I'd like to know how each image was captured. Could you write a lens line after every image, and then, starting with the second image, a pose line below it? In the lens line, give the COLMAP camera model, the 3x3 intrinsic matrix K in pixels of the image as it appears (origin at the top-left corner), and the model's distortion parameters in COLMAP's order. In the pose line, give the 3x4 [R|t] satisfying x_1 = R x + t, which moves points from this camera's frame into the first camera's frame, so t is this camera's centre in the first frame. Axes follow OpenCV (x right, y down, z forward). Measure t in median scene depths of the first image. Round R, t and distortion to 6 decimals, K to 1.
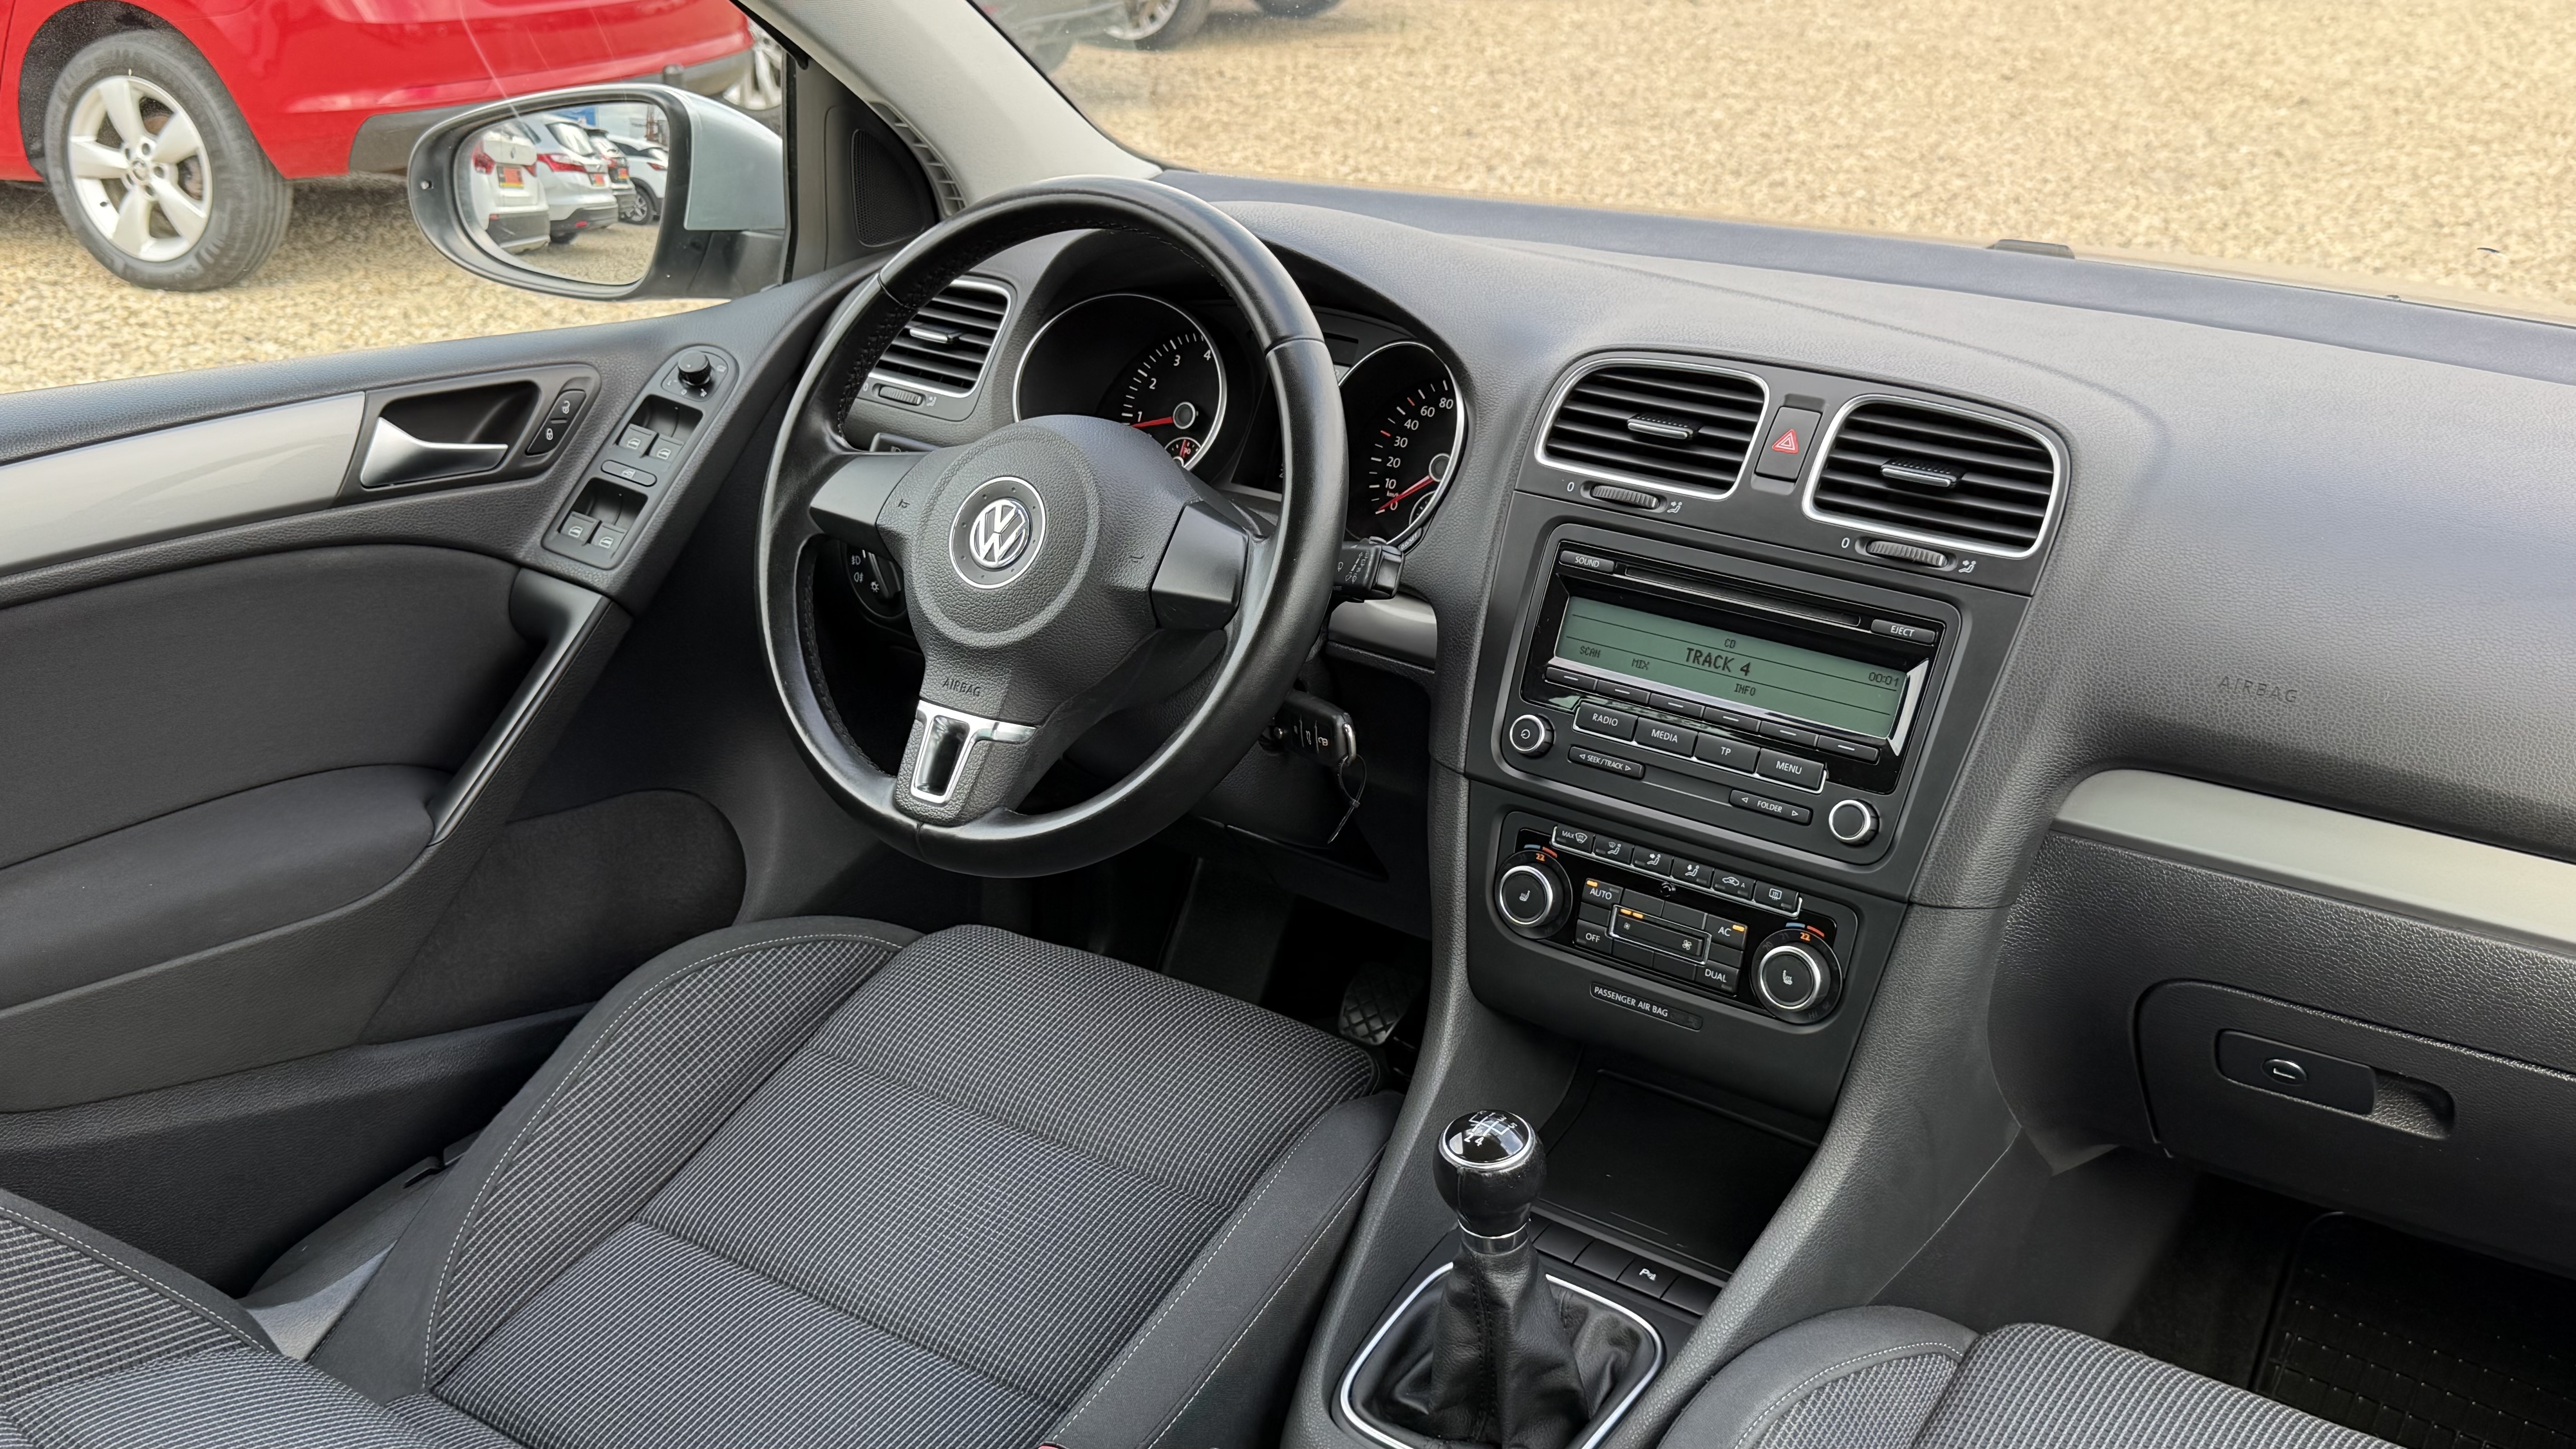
lens RADIAL K [[2589.0, 0, 1288.0], [0, 2589.0, 724.5], [0, 0, 1]] dist [0.195998, -0.424425]
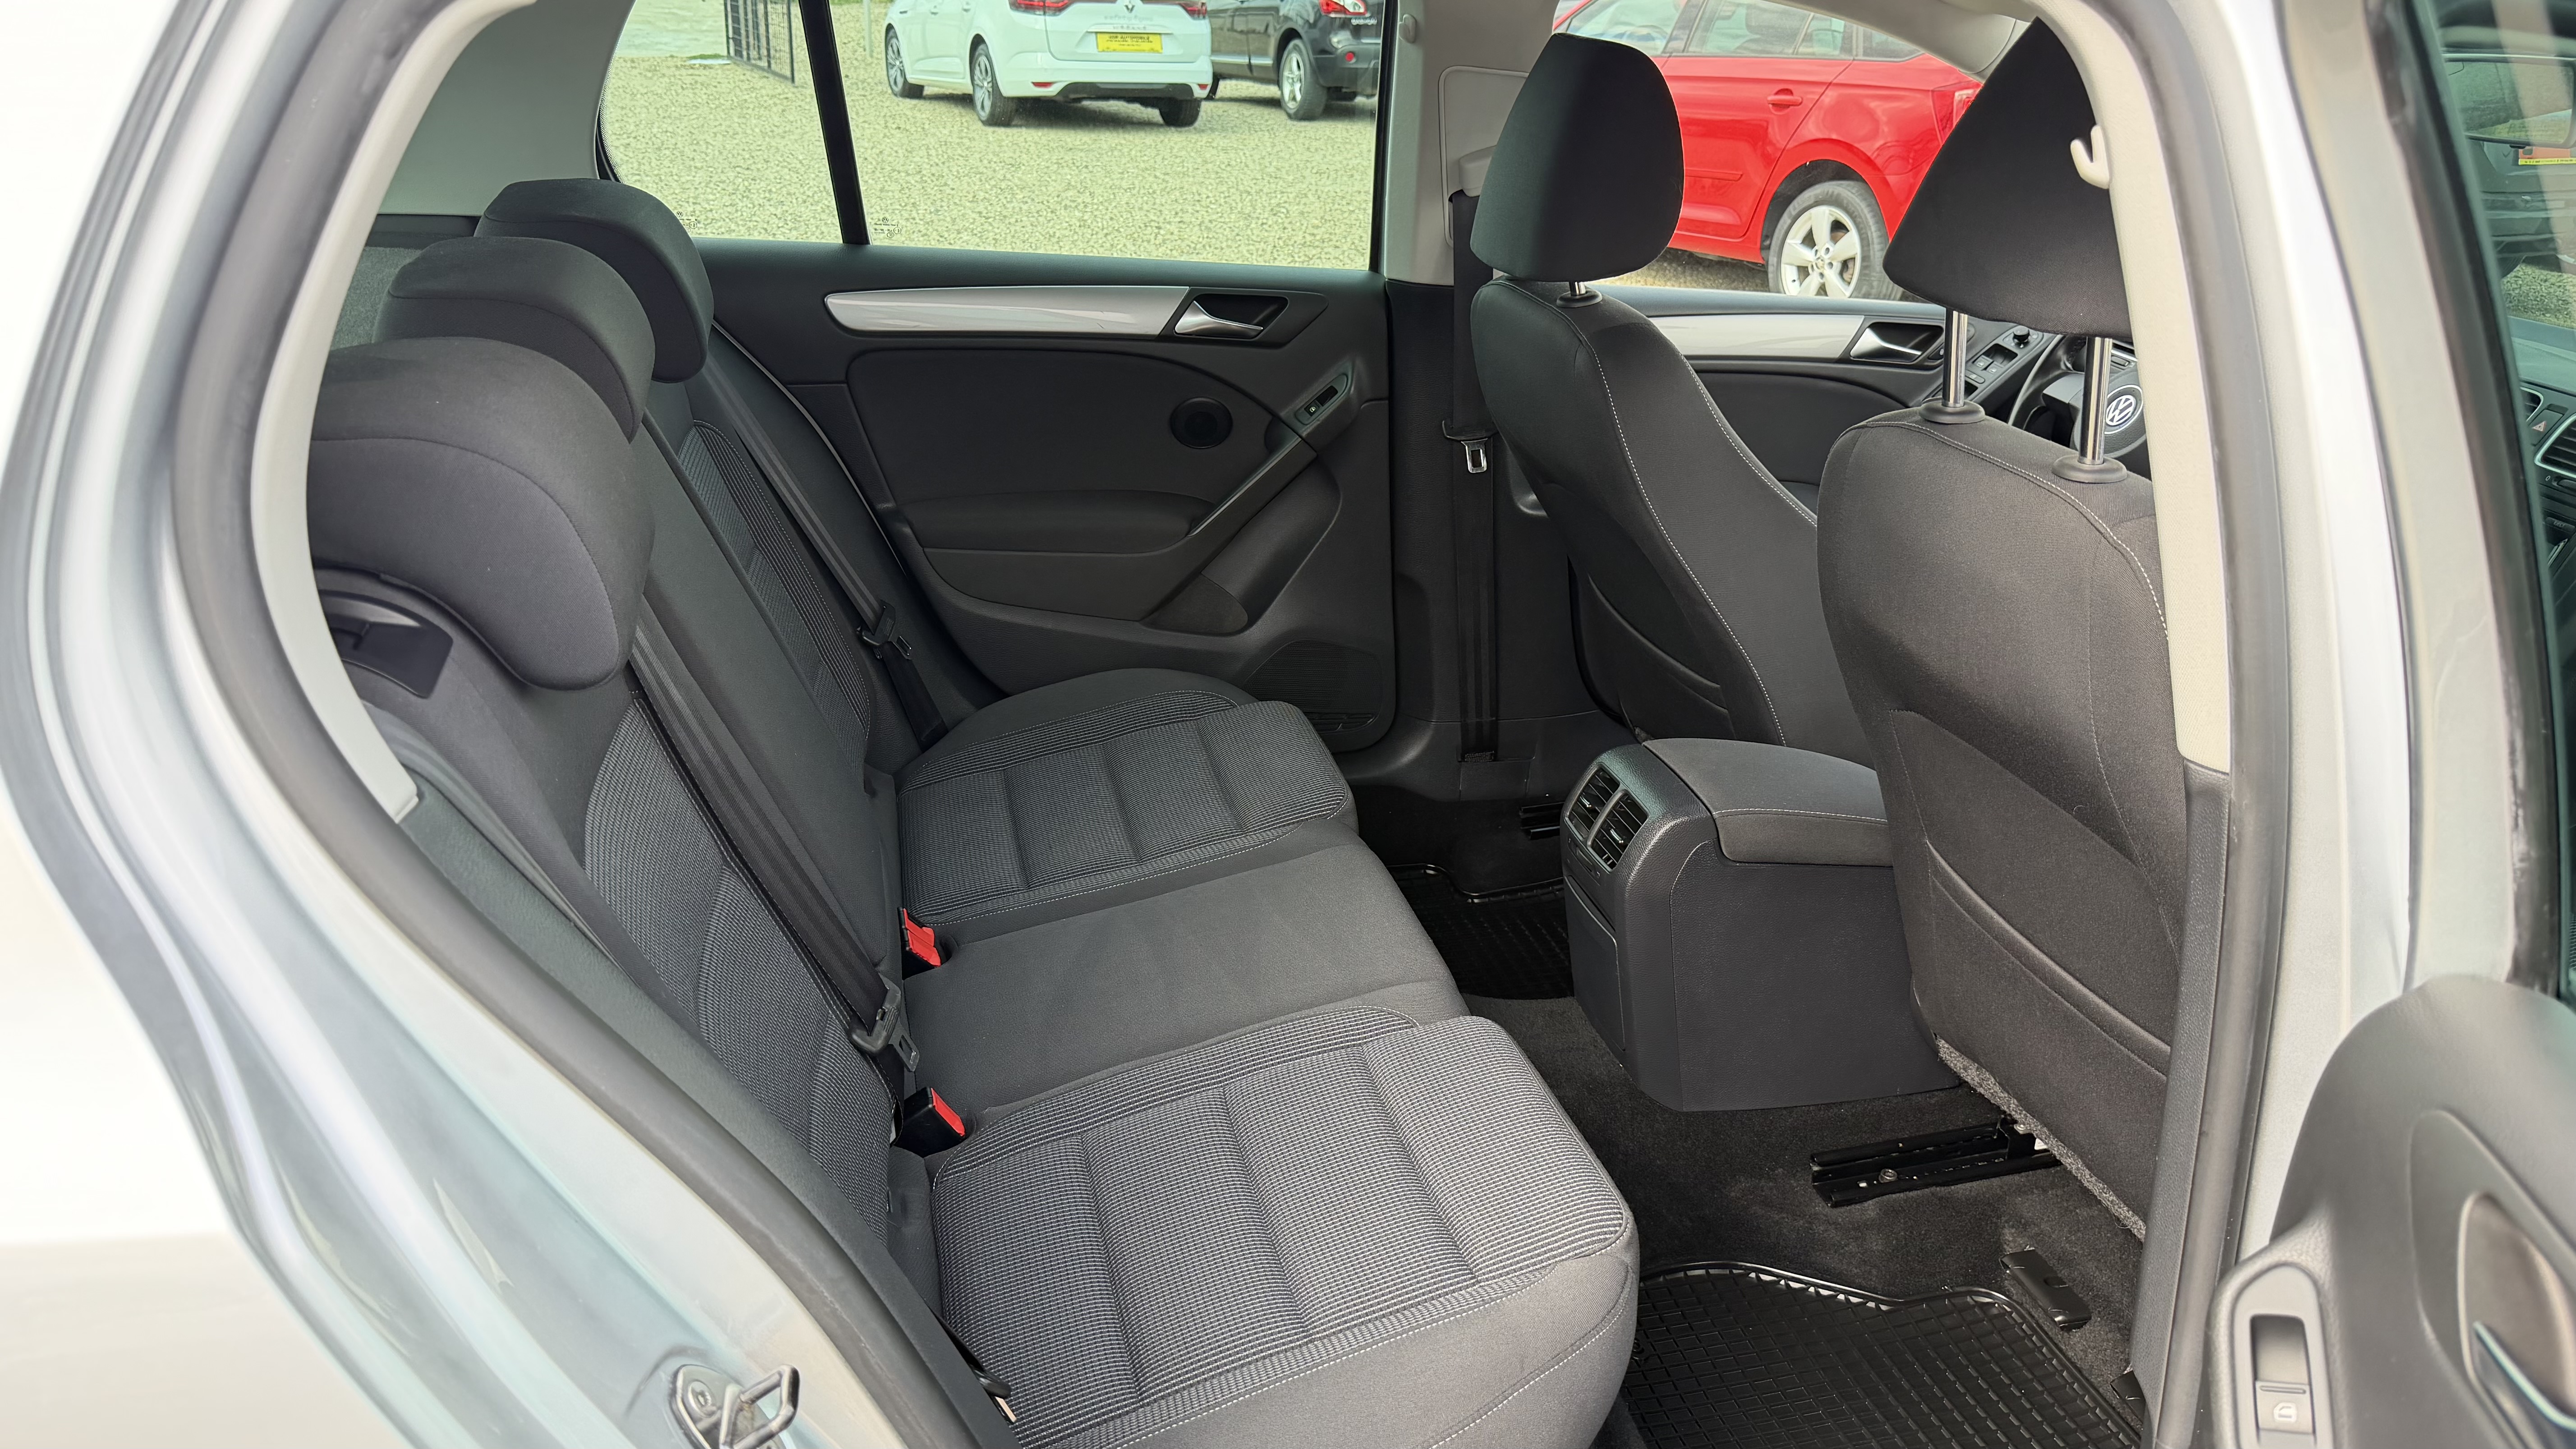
lens RADIAL K [[1830.9, 0, 1288.0], [0, 1830.9, 724.5], [0, 0, 1]] dist [0.130799, -0.216718]
pose [[0.770372, 0.266099, -0.579411, 0.311623], [-0.257532, 0.961183, 0.099022, 0.195877], [0.583270, 0.072933, 0.808998, -0.603419]]
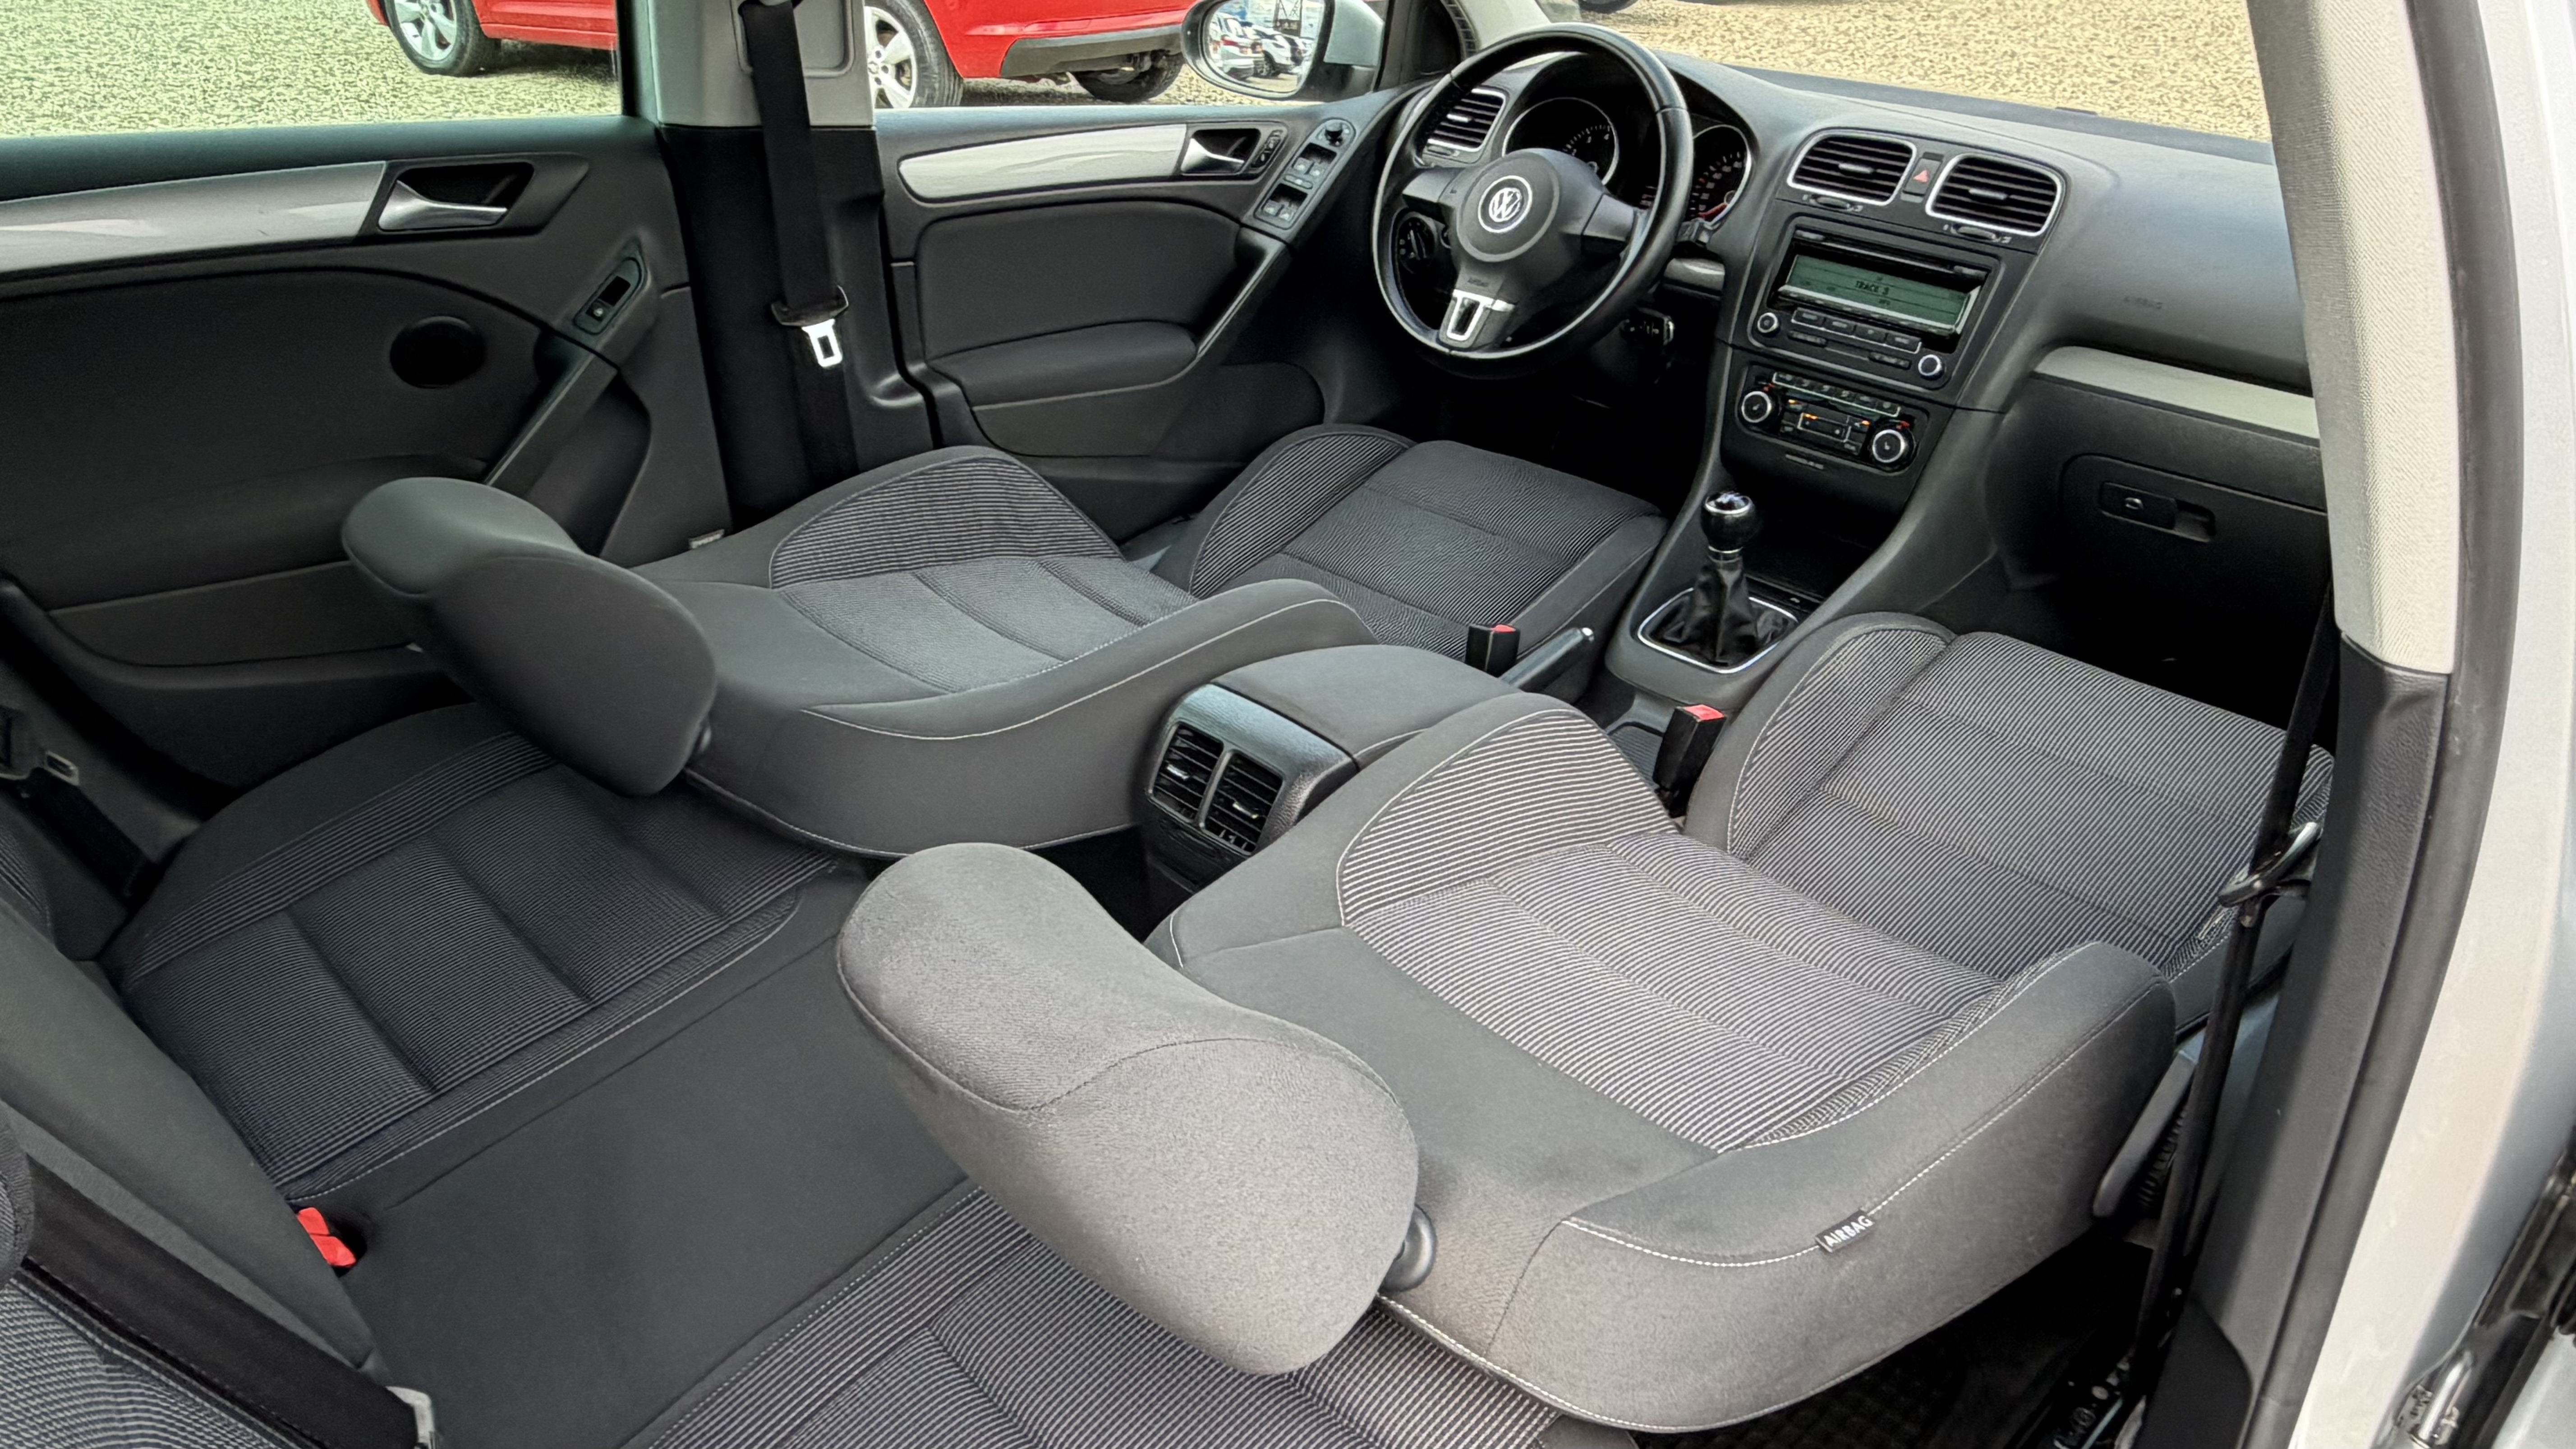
lens RADIAL K [[1830.9, 0, 1258.4], [0, 1830.9, 718.5], [0, 0, 1]] dist [0.008729, -0.001145]
pose [[0.985589, 0.103170, -0.134052, -0.068461], [-0.088893, 0.990119, 0.108457, 0.177745], [0.143916, -0.094978, 0.985021, -0.436798]]
